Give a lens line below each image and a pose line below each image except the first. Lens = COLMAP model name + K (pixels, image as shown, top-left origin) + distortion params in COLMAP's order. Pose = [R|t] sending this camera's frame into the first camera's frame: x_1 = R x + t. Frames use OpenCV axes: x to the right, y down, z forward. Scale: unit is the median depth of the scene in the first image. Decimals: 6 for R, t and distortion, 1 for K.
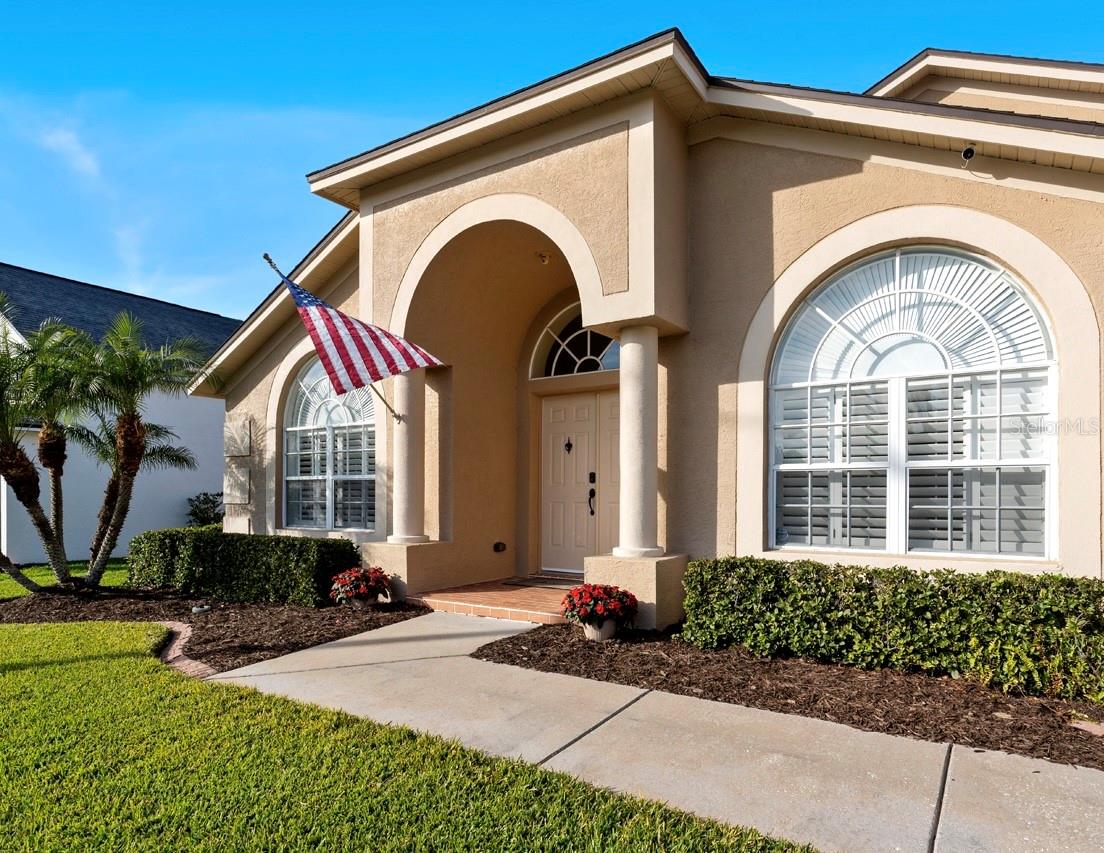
lens RADIAL K [[701.3, 0, 555.1], [0, 701.3, 502.0], [0, 0, 1]] dist [-0.002212, -0.001624]
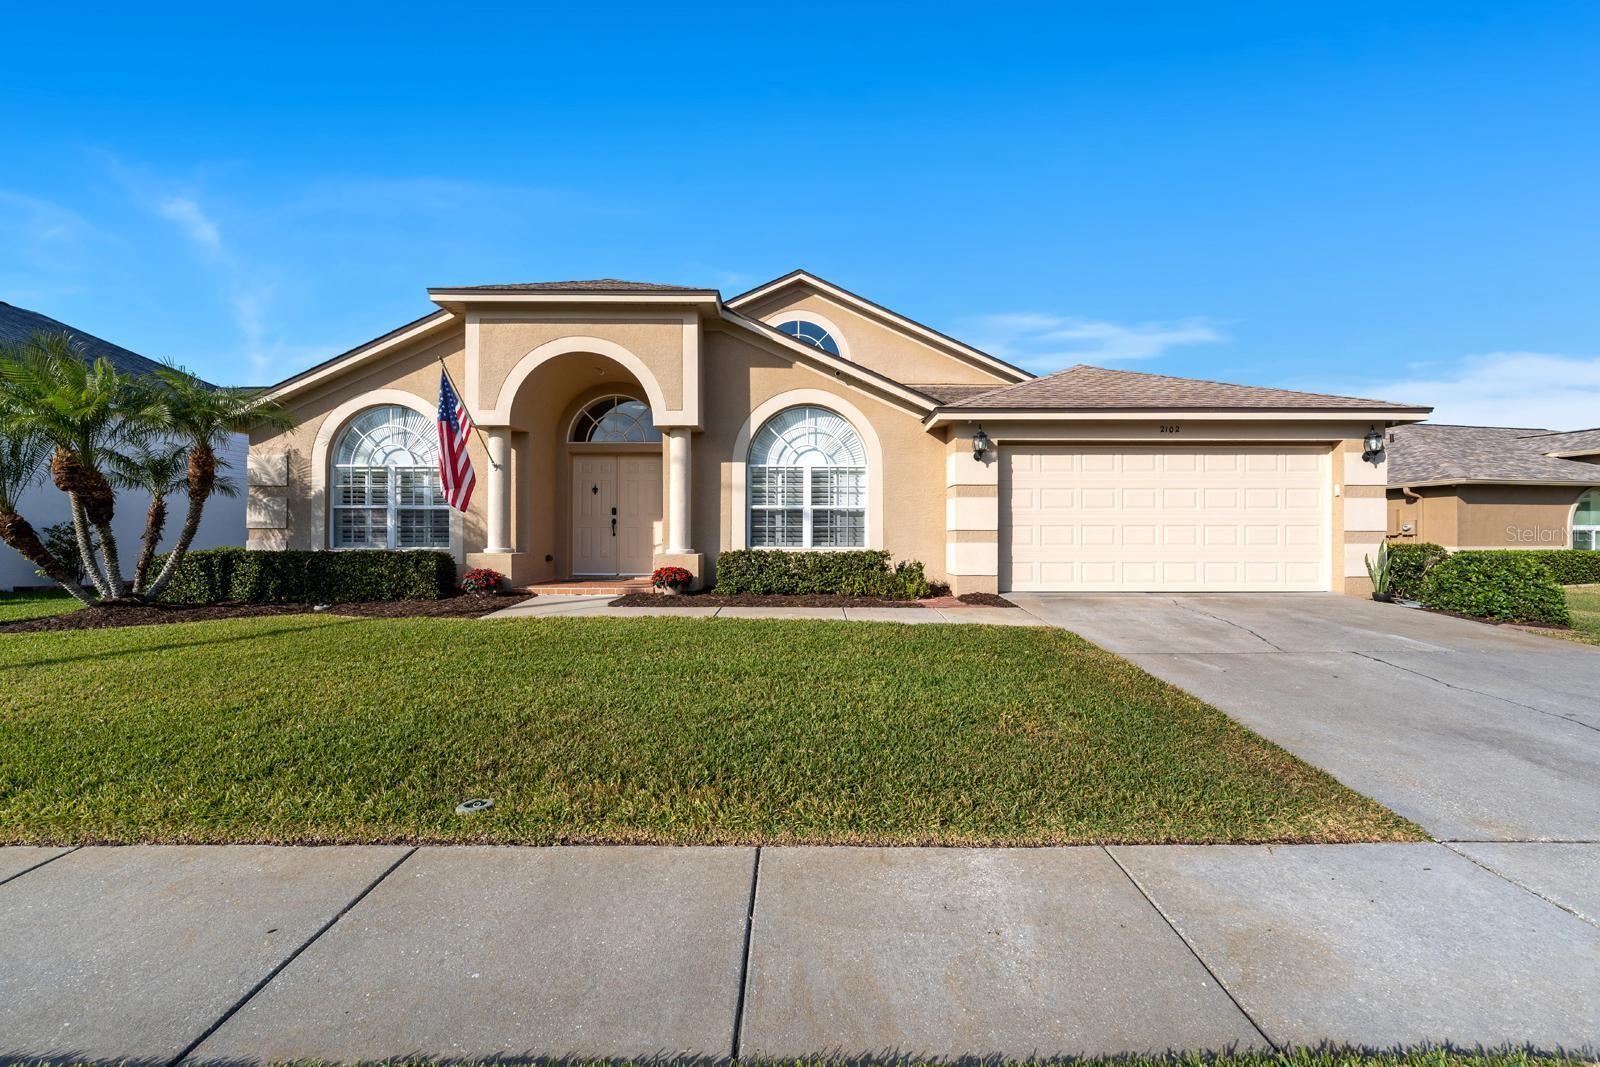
lens RADIAL K [[641.7, 0, 800.0], [0, 641.7, 533.5], [0, 0, 1]] dist [-0.000027, -0.000257]
pose [[0.853118, 0.003644, 0.521705, -0.517988], [0.002192, 0.999942, -0.010569, 0.045377], [-0.521713, 0.010161, 0.853061, -0.617663]]
